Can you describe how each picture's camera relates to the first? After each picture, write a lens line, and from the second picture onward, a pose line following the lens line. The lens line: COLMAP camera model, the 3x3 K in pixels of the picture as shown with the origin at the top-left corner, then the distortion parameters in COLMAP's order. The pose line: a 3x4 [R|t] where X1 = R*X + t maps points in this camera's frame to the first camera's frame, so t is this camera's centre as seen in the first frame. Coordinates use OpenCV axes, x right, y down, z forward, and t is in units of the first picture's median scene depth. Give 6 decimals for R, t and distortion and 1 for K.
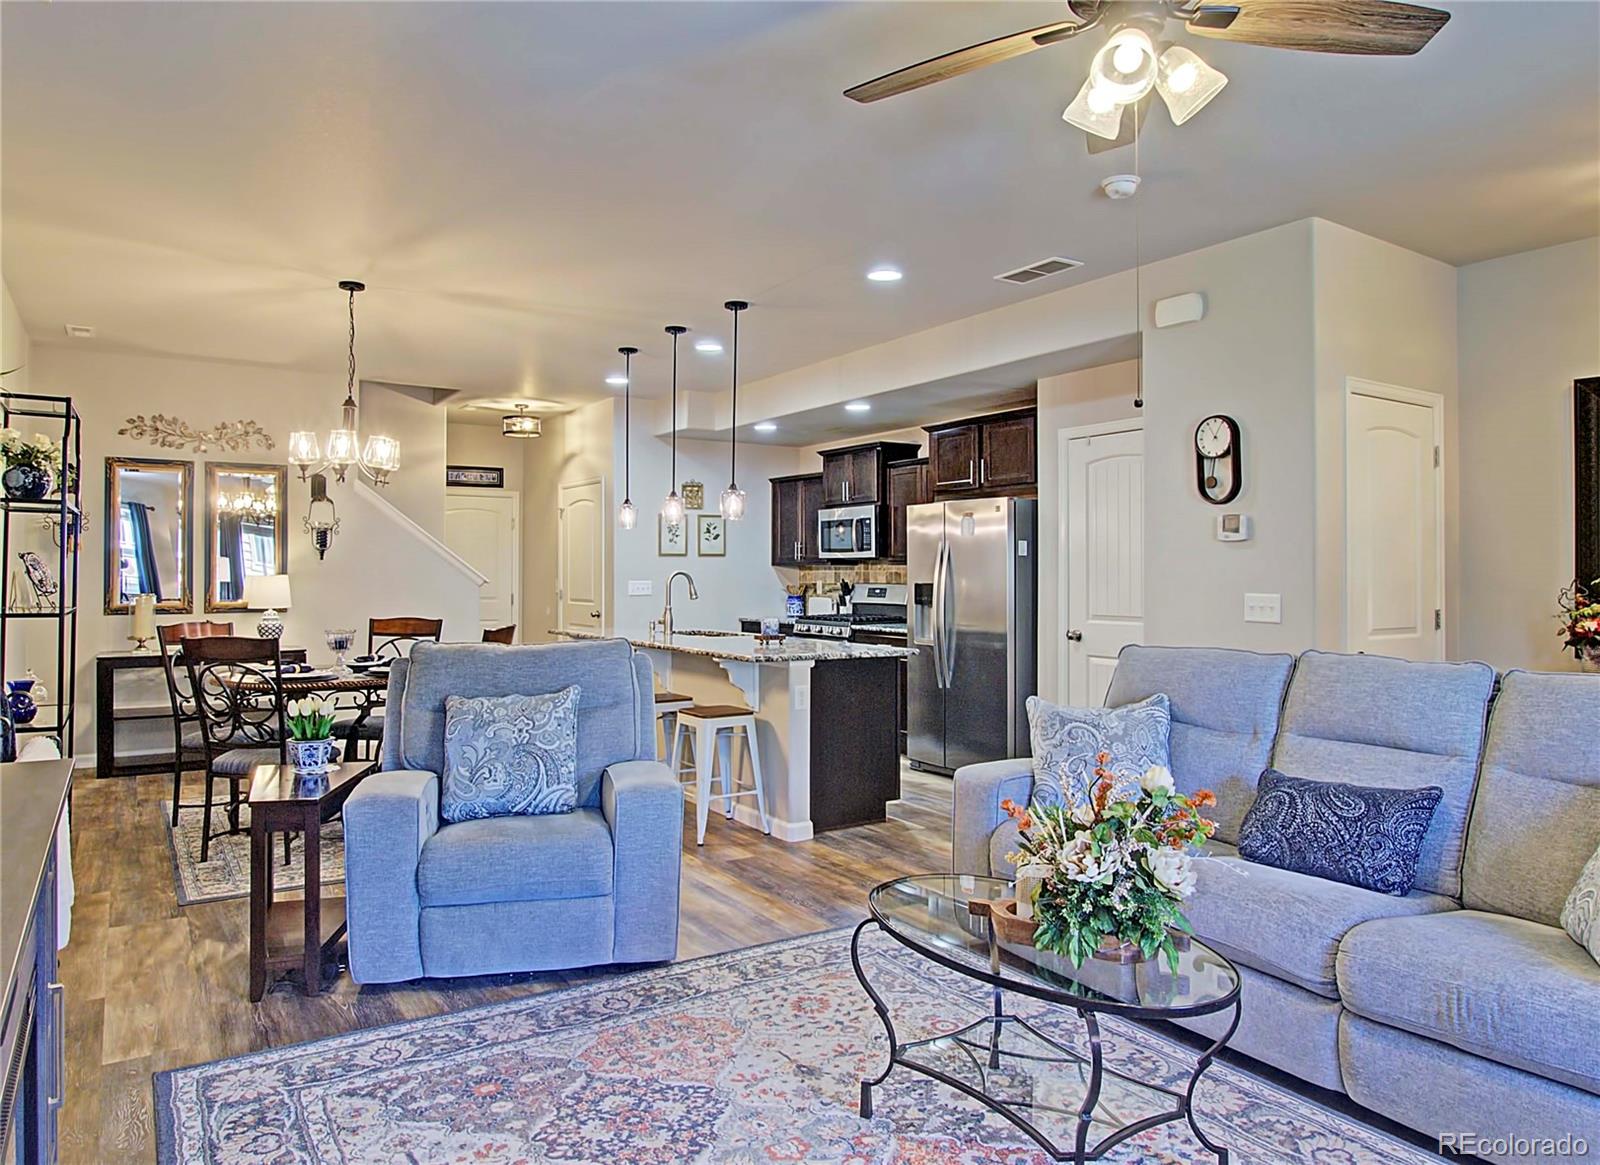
lens RADIAL K [[1018.8, 0, 784.6], [0, 1018.8, 548.0], [0, 0, 1]] dist [-0.026801, -0.005212]
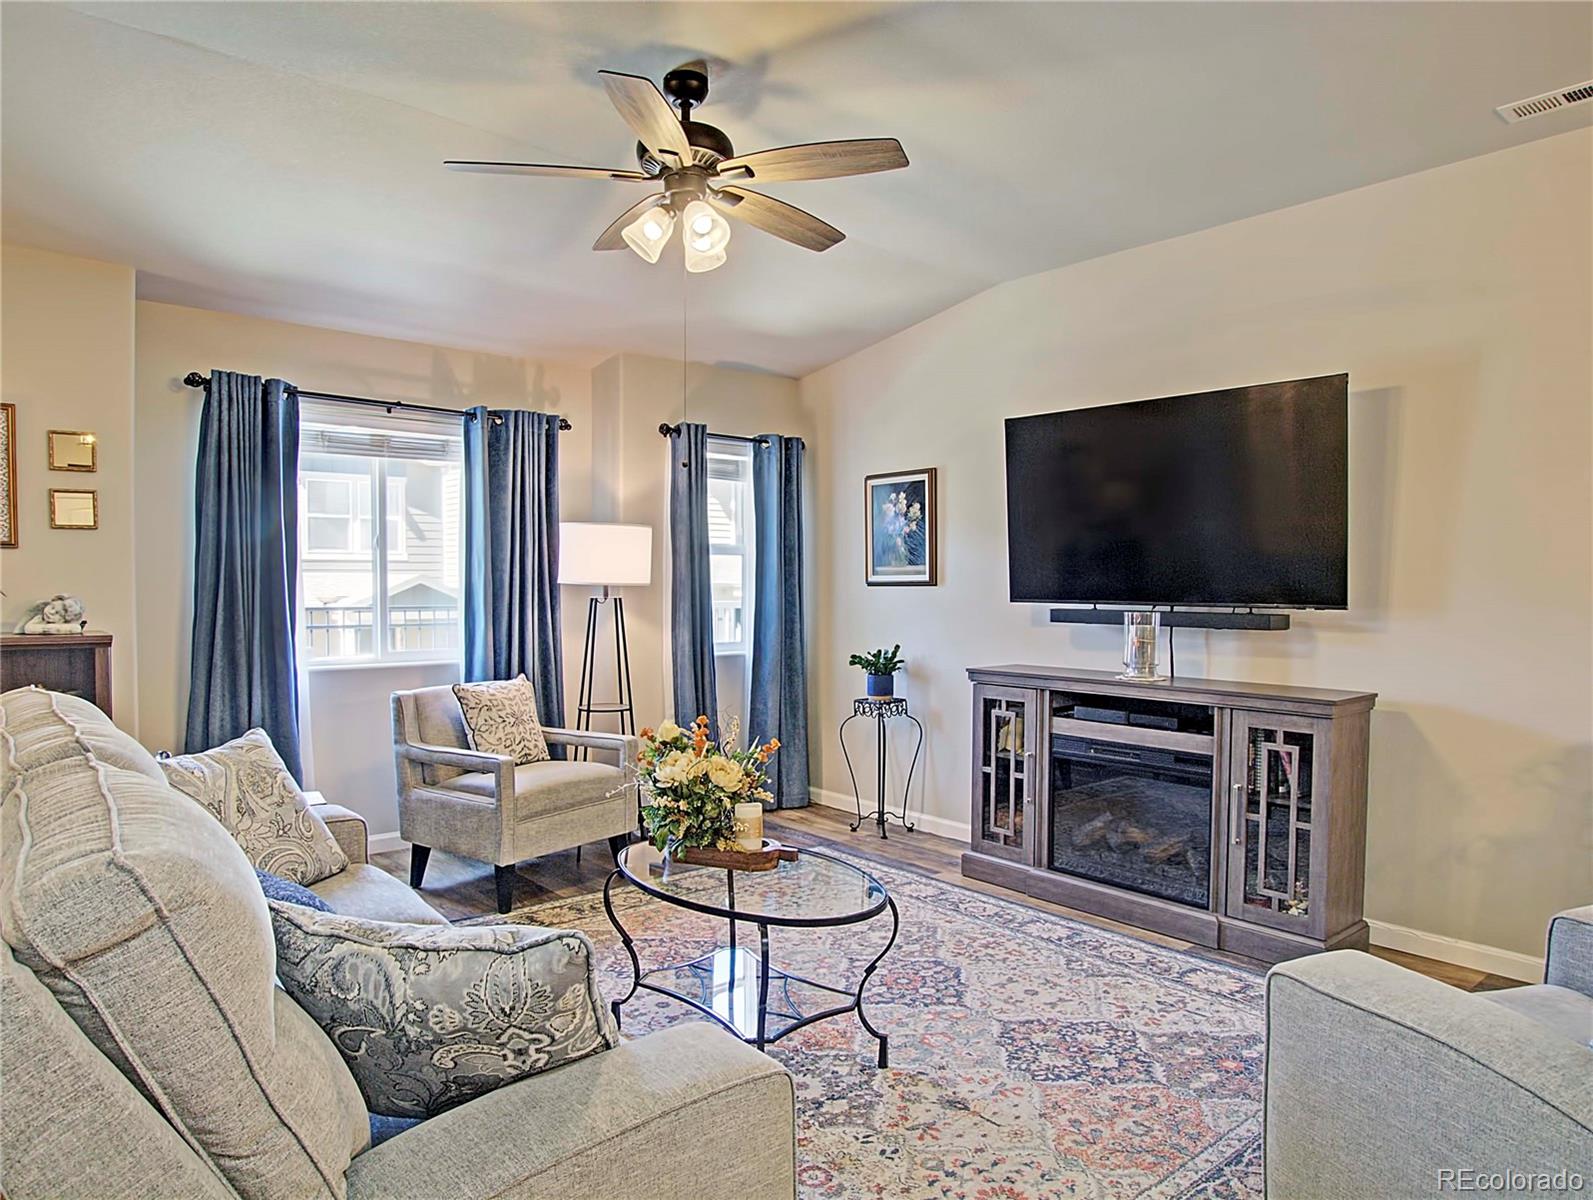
lens RADIAL K [[1031.8, 0, 808.3], [0, 1031.8, 606.1], [0, 0, 1]] dist [-0.026747, 0.002348]
pose [[-0.989492, 0.001589, -0.144579, 0.100737], [0.001328, 0.999997, 0.001902, 0.012556], [0.144582, 0.001690, -0.989491, 0.648413]]
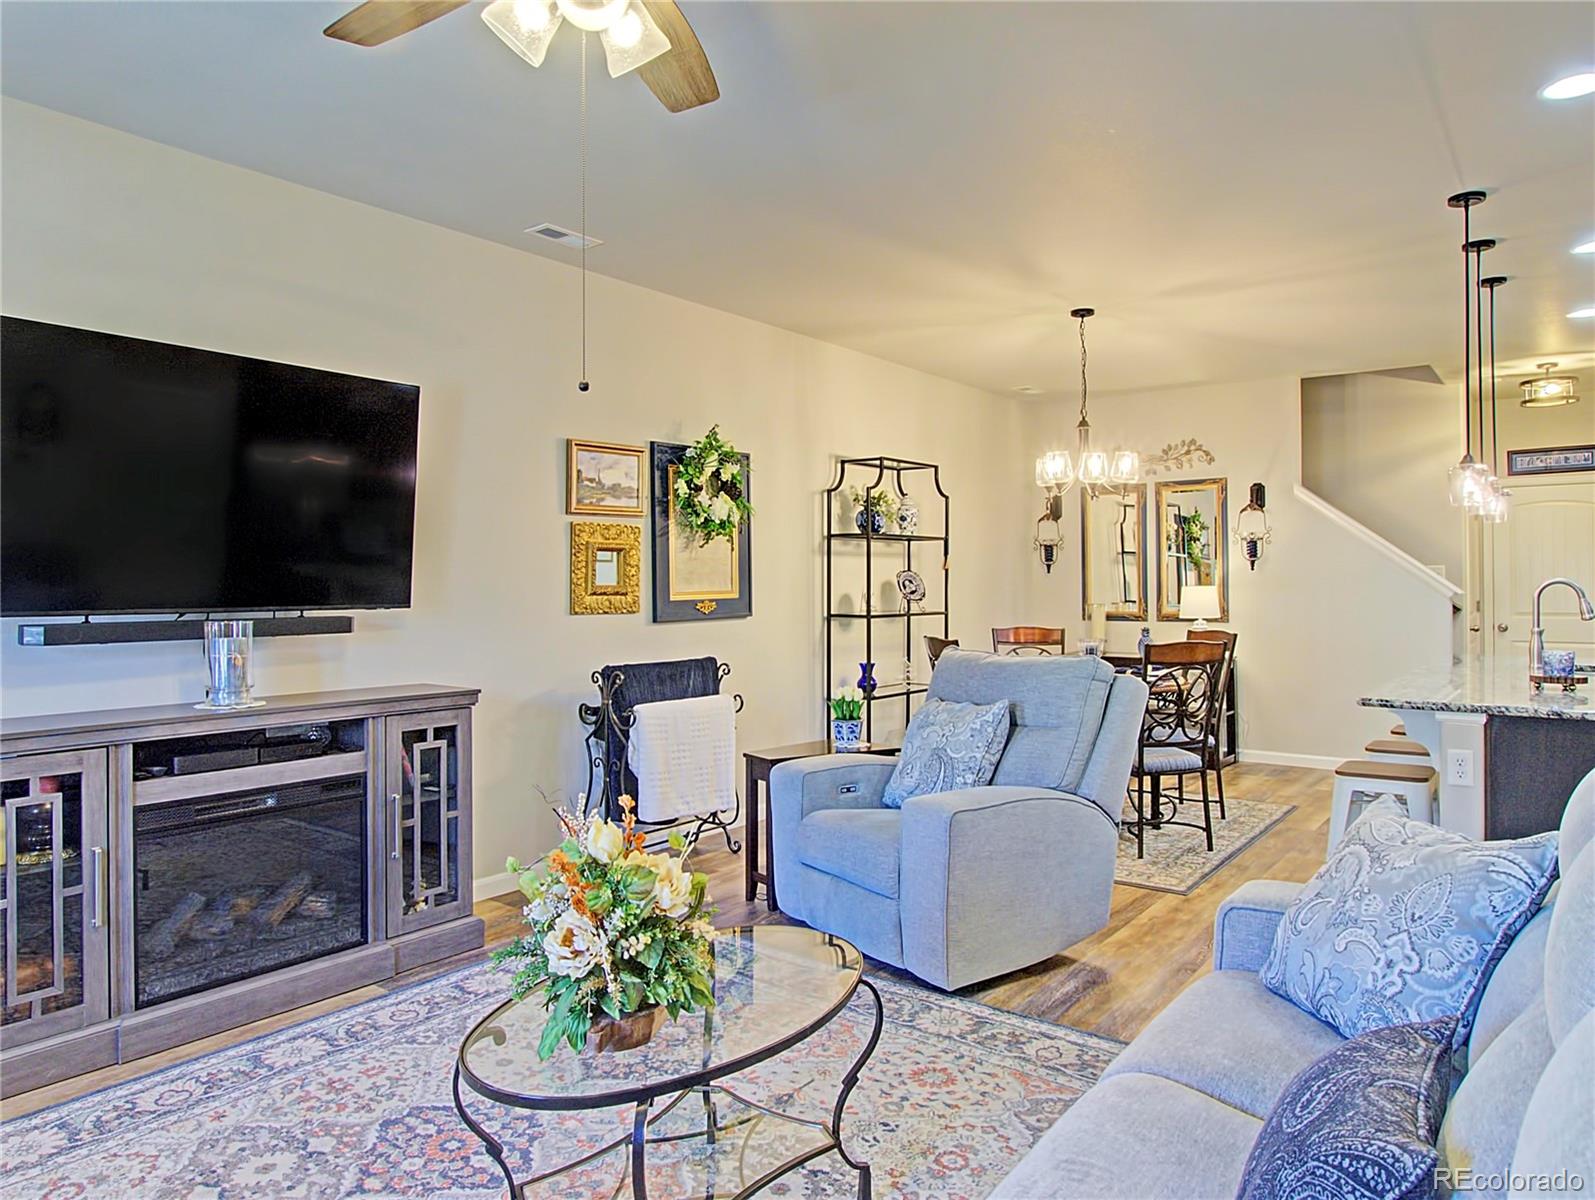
lens RADIAL K [[1033.1, 0, 797.7], [0, 1033.1, 579.5], [0, 0, 1]] dist [-0.026747, 0.002348]
pose [[0.341163, -0.008438, -0.939966, 0.316544], [0.028230, 0.999601, 0.001273, 0.006423], [0.939580, -0.026969, 0.341265, 0.230487]]
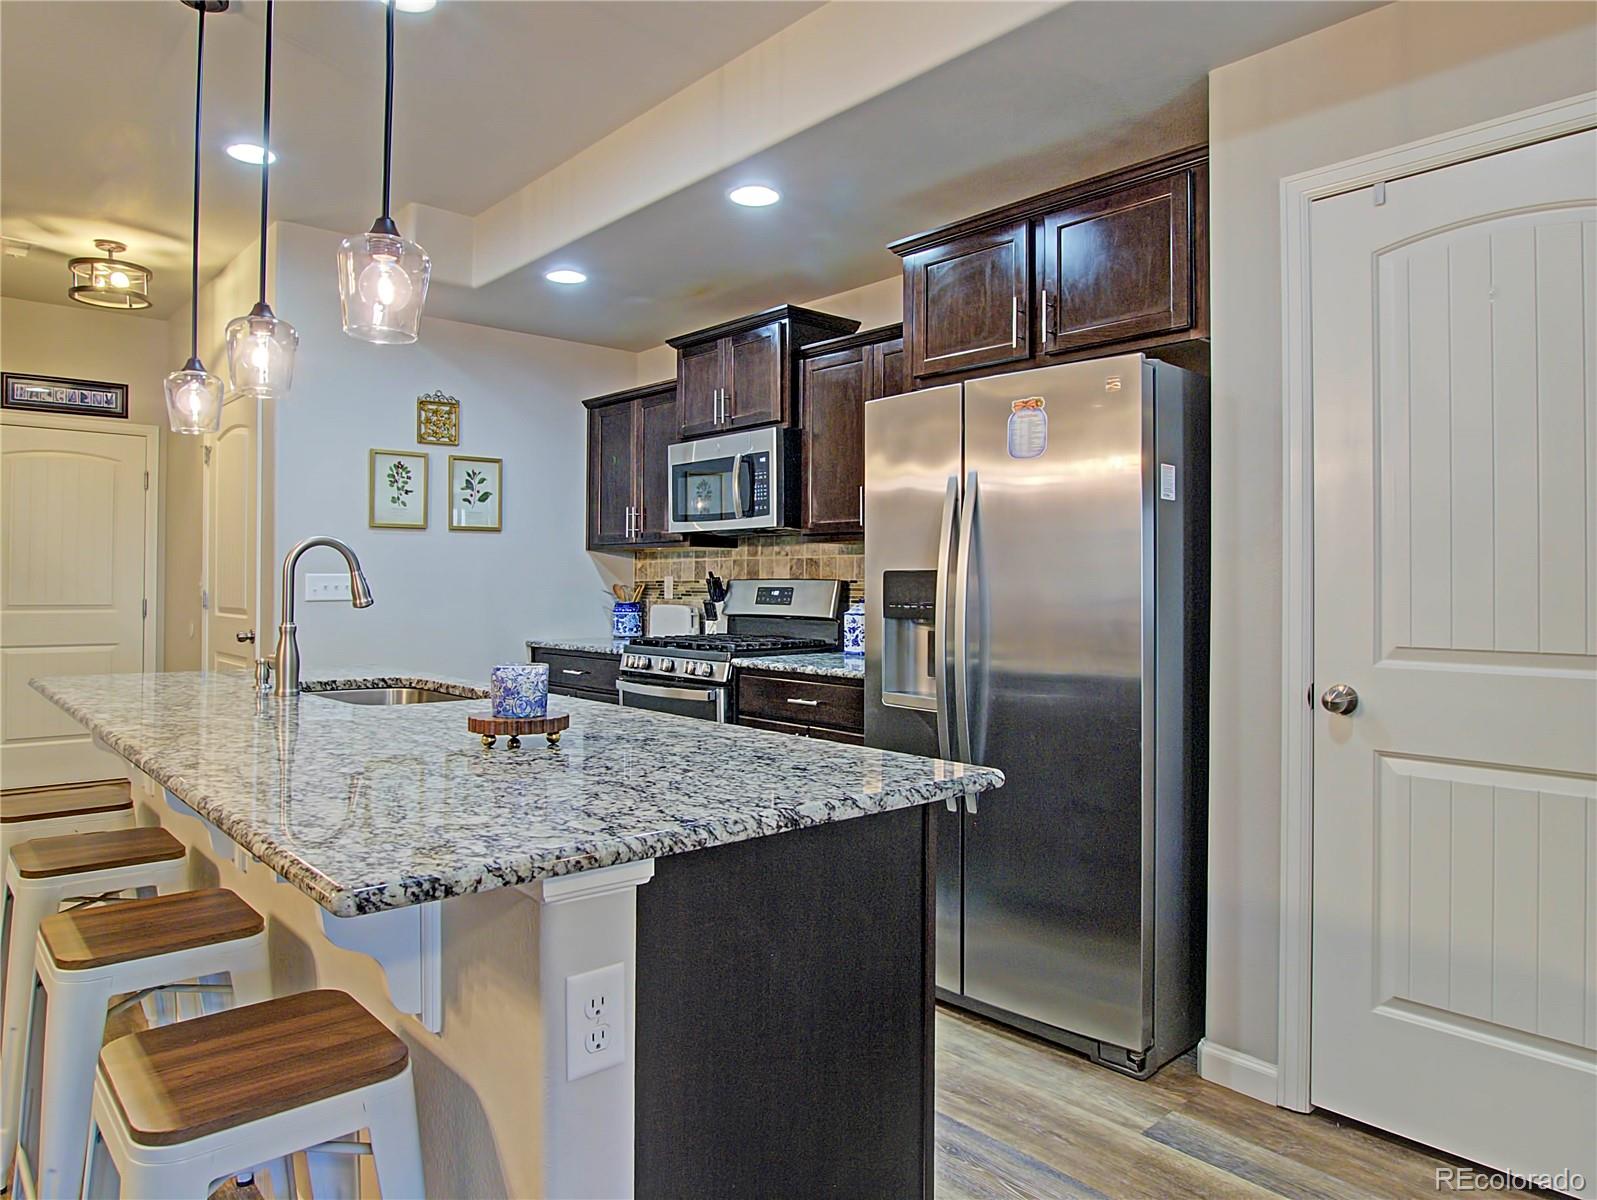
lens RADIAL K [[1034.4, 0, 795.8], [0, 1034.4, 580.2], [0, 0, 1]] dist [-0.026747, 0.002348]
pose [[0.987488, 0.003966, 0.157646, 0.015122], [-0.007401, 0.999748, 0.021205, 0.025116], [-0.157522, -0.022106, 0.987268, 0.479842]]
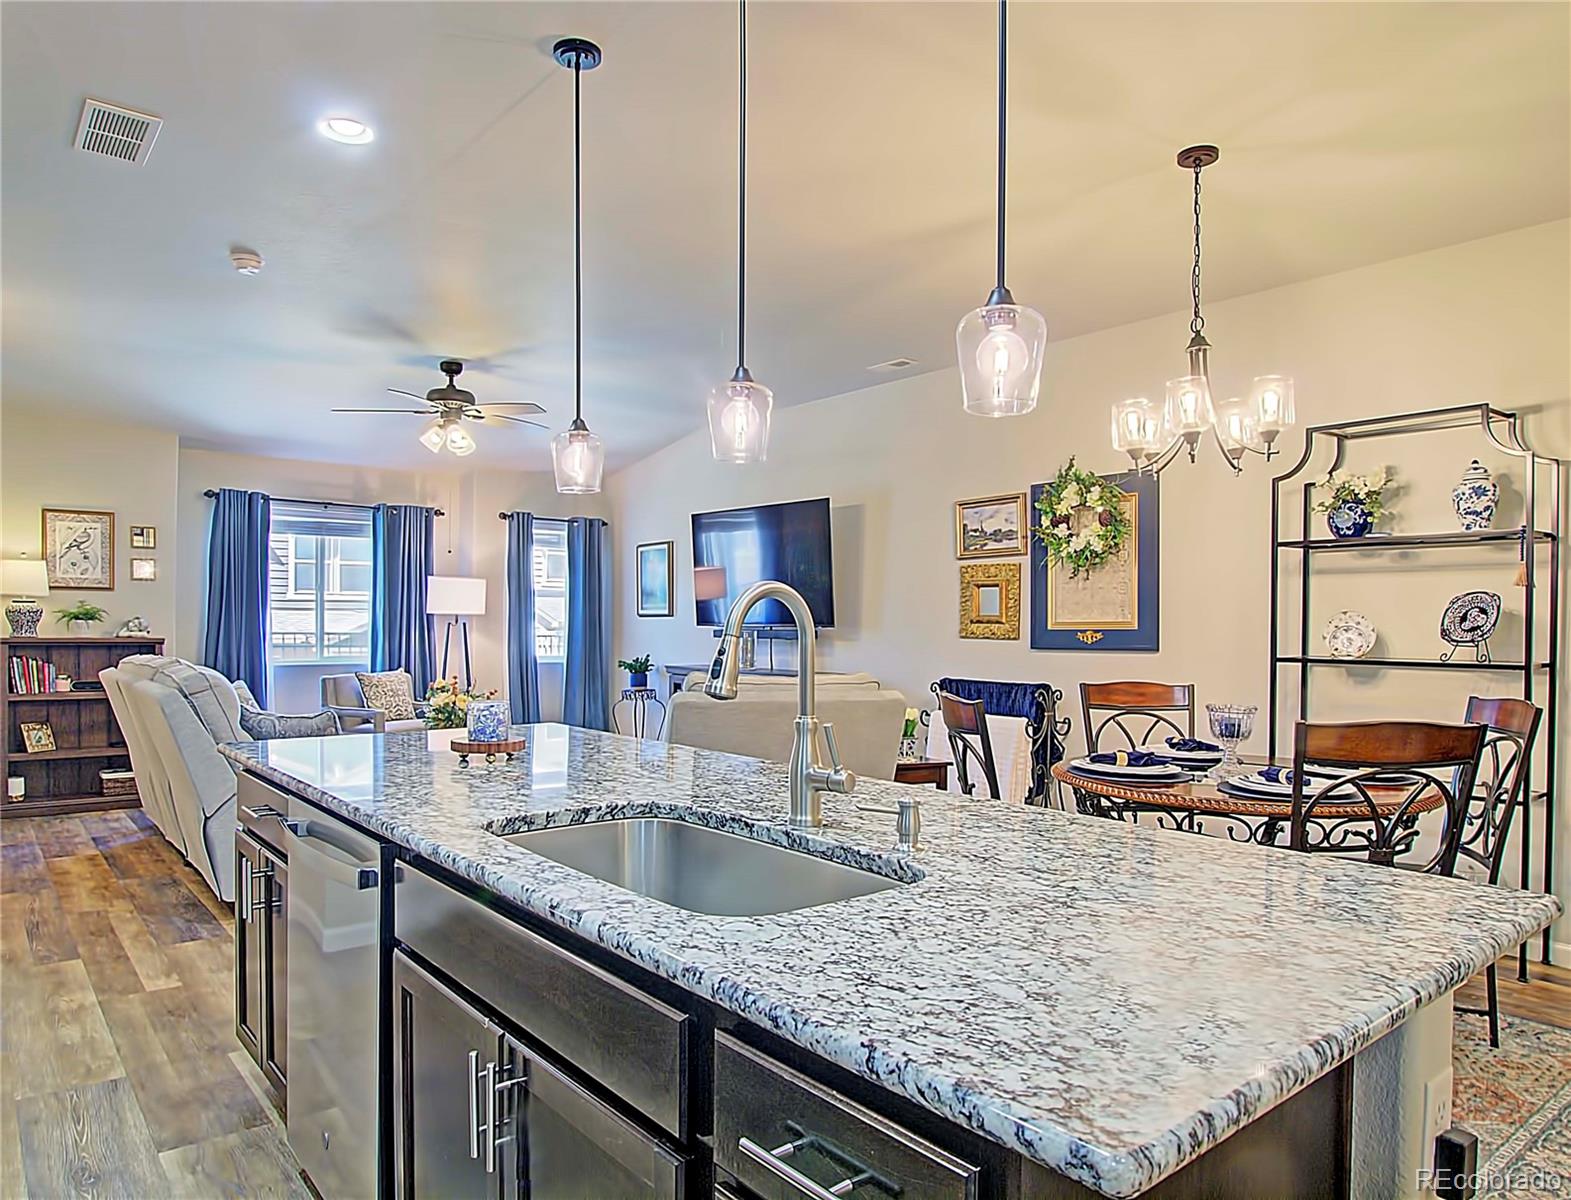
lens RADIAL K [[1031.4, 0, 763.7], [0, 1031.4, 628.2], [0, 0, 1]] dist [-0.024092, 0.003045]
pose [[-0.993584, -0.006153, -0.112926, -0.056540], [-0.004334, 0.999857, -0.016348, 0.029990], [0.113010, -0.015753, -0.993469, 1.058291]]
